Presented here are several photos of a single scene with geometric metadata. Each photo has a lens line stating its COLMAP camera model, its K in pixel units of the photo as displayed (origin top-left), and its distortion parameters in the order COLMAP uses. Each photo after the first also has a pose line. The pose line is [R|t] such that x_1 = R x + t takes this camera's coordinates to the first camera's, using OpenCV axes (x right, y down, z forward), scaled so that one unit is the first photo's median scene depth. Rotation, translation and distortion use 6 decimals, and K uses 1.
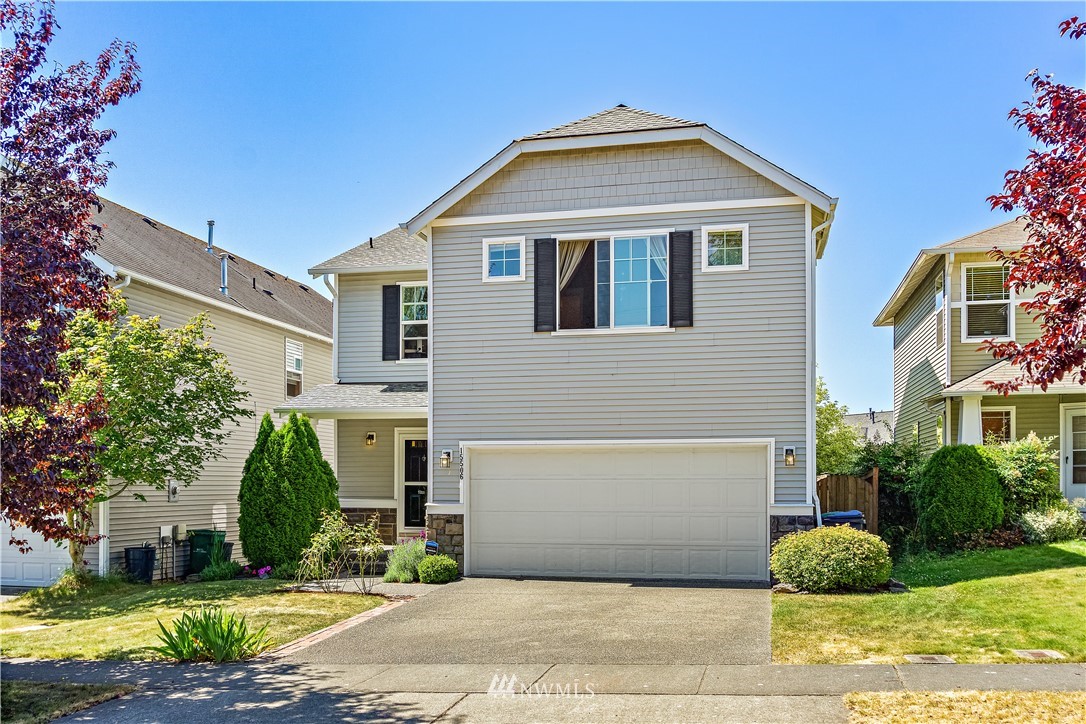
lens RADIAL K [[941.0, 0, 544.2], [0, 941.0, 361.3], [0, 0, 1]] dist [0.010324, -0.005766]
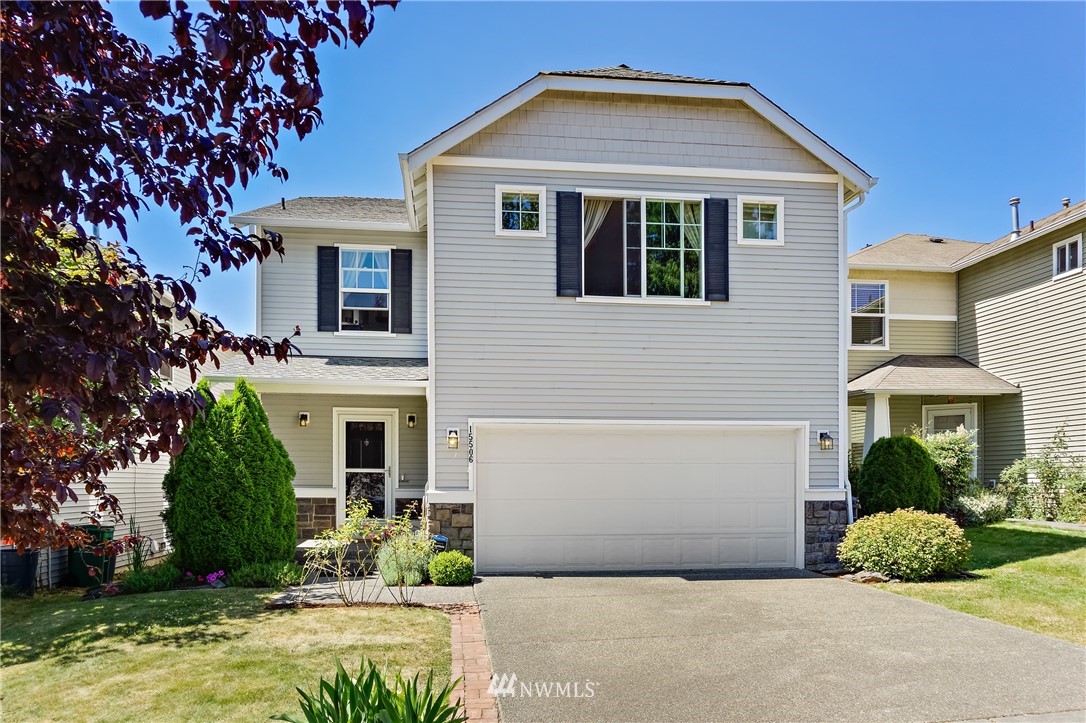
lens RADIAL K [[747.4, 0, 522.3], [0, 747.4, 418.9], [0, 0, 1]] dist [-0.004624, 0.002771]
pose [[0.948509, 0.027589, 0.315548, -0.258578], [-0.041159, 0.998489, 0.036421, 0.059153], [-0.314066, -0.047533, 0.948211, 0.342996]]
